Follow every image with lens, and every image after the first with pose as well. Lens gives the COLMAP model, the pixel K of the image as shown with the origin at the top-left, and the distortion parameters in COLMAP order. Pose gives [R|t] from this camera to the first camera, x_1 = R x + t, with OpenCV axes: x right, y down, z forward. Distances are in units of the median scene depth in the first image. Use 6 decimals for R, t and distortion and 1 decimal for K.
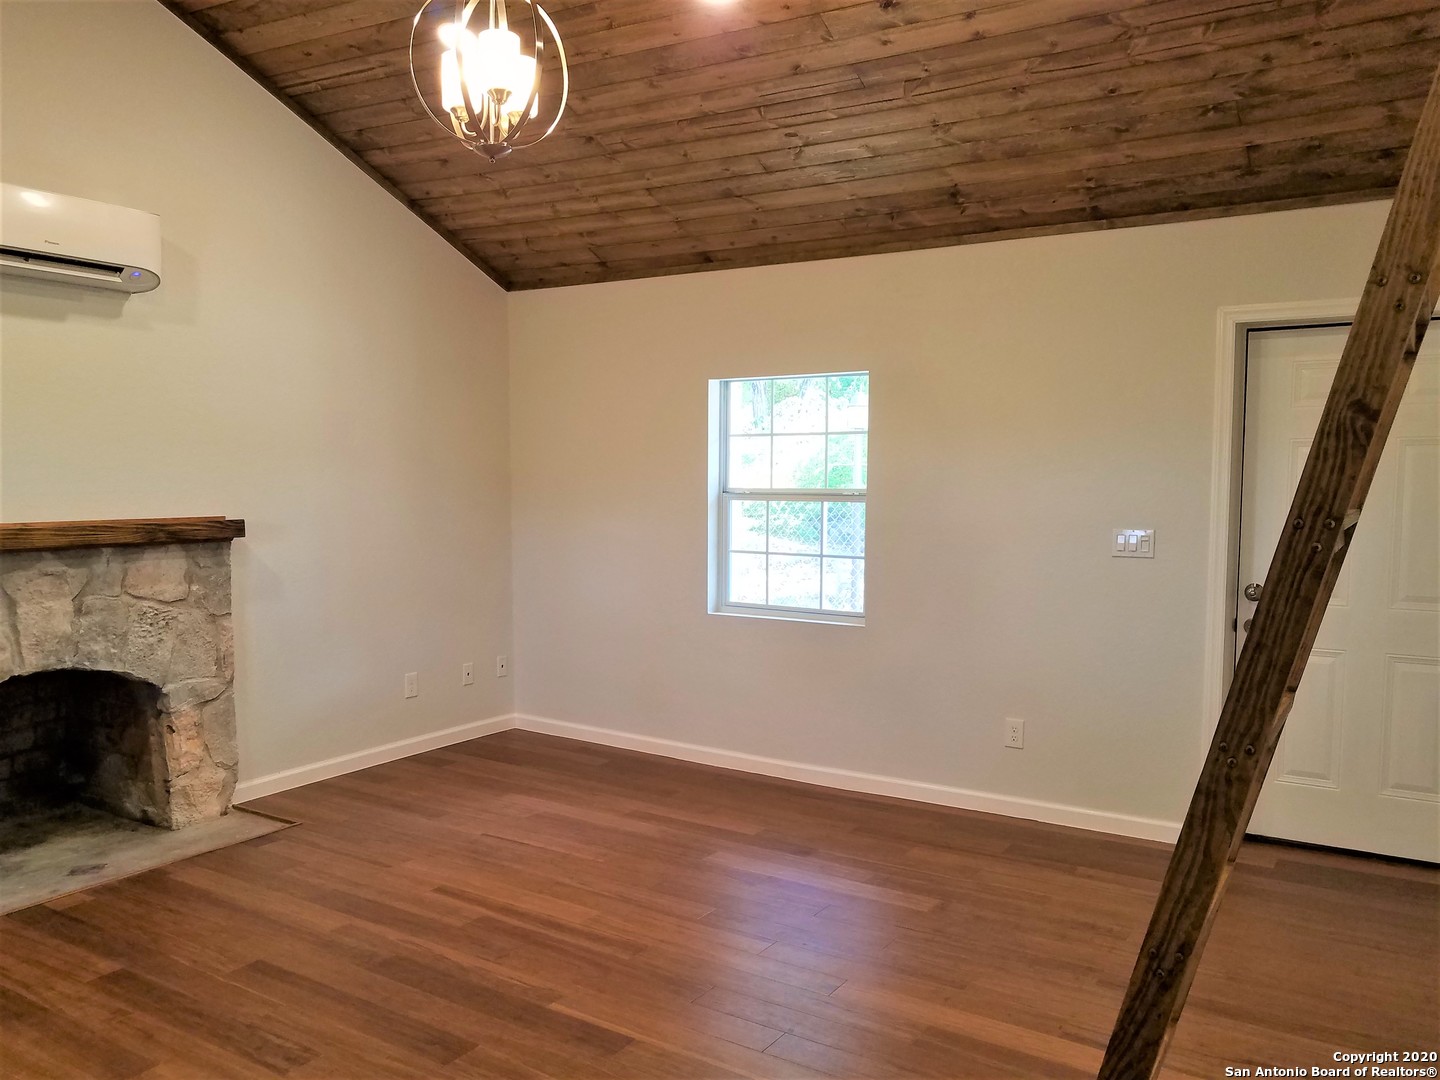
lens RADIAL K [[1127.9, 0, 711.7], [0, 1127.9, 562.4], [0, 0, 1]] dist [0.006888, -0.000012]
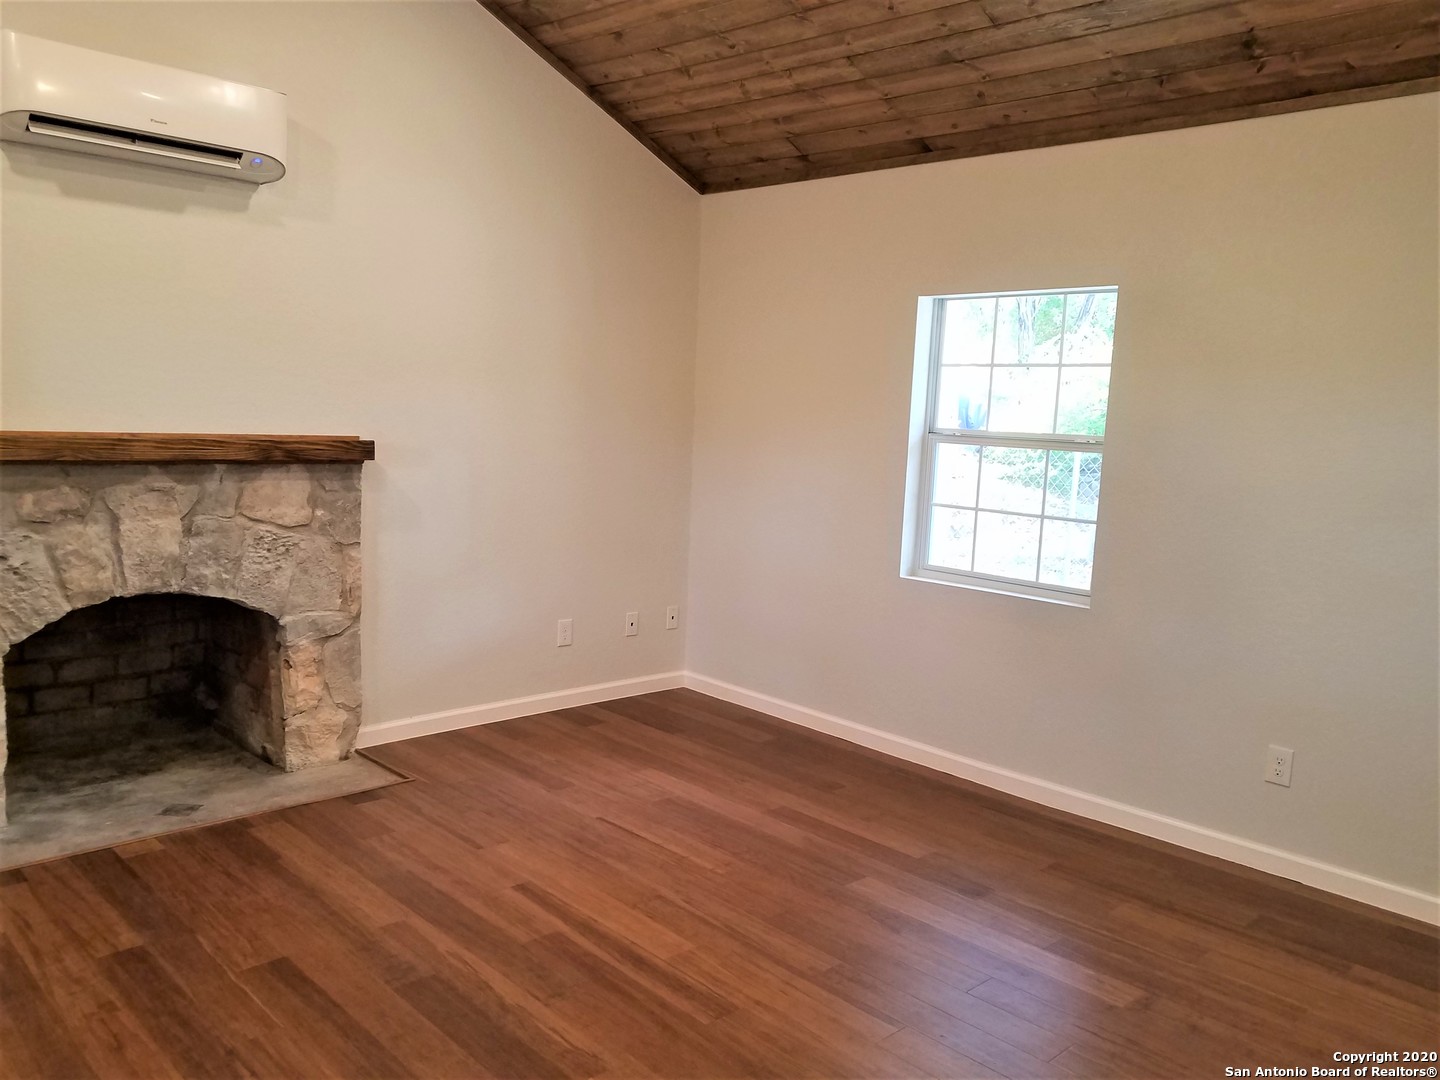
lens RADIAL K [[1127.3, 0, 720.4], [0, 1127.3, 551.7], [0, 0, 1]] dist [0.005123, -0.002121]
pose [[0.972454, 0.066845, -0.223302, 0.067868], [-0.056688, 0.997058, 0.051599, -0.012151], [0.226094, -0.037519, 0.973383, 0.194599]]
